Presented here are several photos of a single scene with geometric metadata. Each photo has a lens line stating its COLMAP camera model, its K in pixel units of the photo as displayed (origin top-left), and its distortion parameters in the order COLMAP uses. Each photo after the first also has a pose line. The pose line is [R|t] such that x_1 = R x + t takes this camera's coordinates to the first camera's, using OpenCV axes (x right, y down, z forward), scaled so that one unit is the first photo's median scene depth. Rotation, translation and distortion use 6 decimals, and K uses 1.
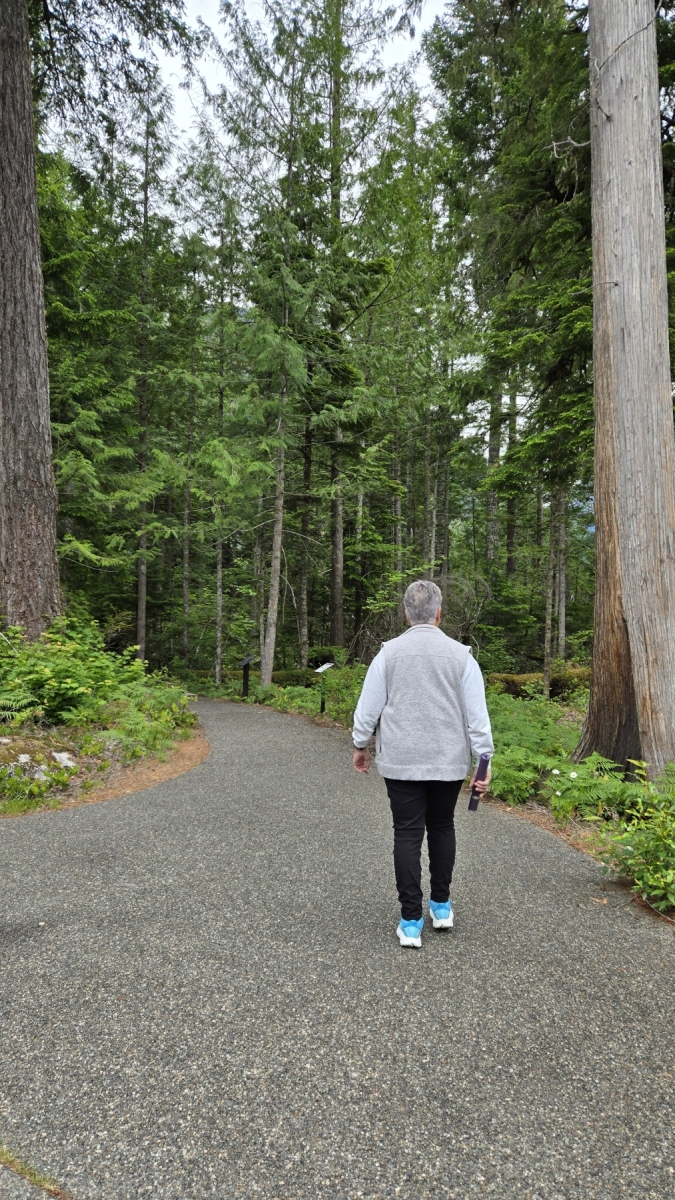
lens RADIAL K [[806.1, 0, 337.5], [0, 806.1, 600.0], [0, 0, 1]] dist [0.107702, -0.108301]
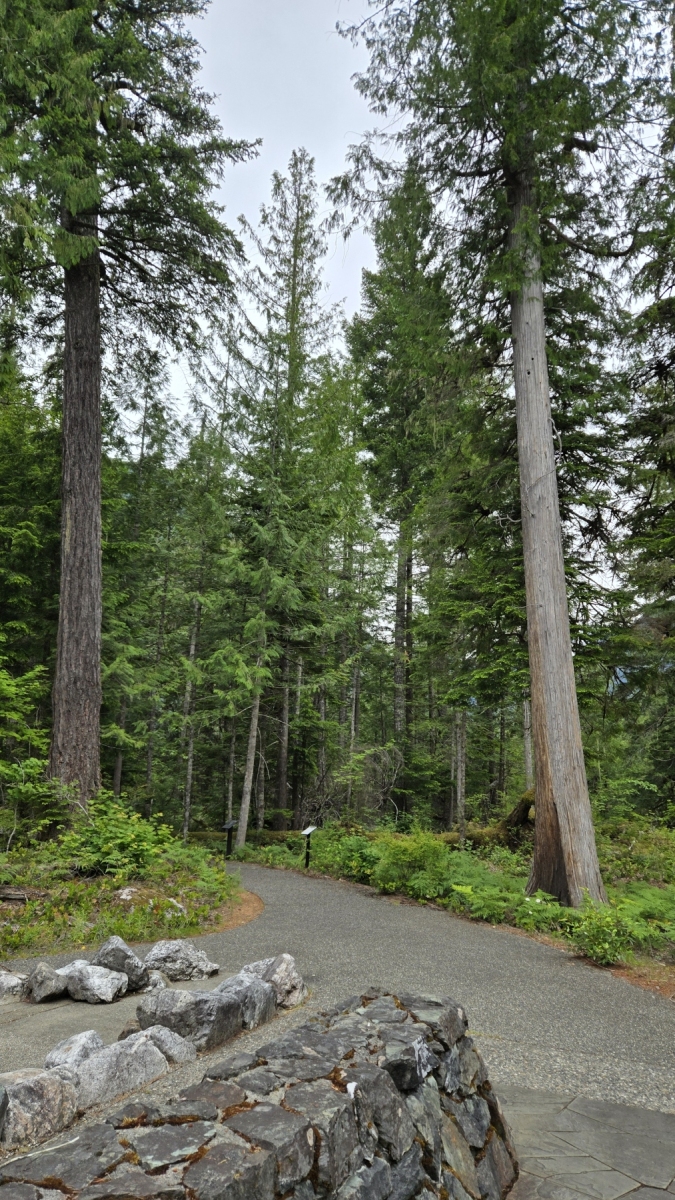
lens RADIAL K [[806.1, 0, 337.5], [0, 806.1, 600.0], [0, 0, 1]] dist [0.107702, -0.108301]
pose [[0.985935, 0.040292, 0.162197, -0.167390], [-0.009936, 0.982918, -0.183774, -0.033283], [-0.166831, 0.179578, 0.969494, -0.275947]]
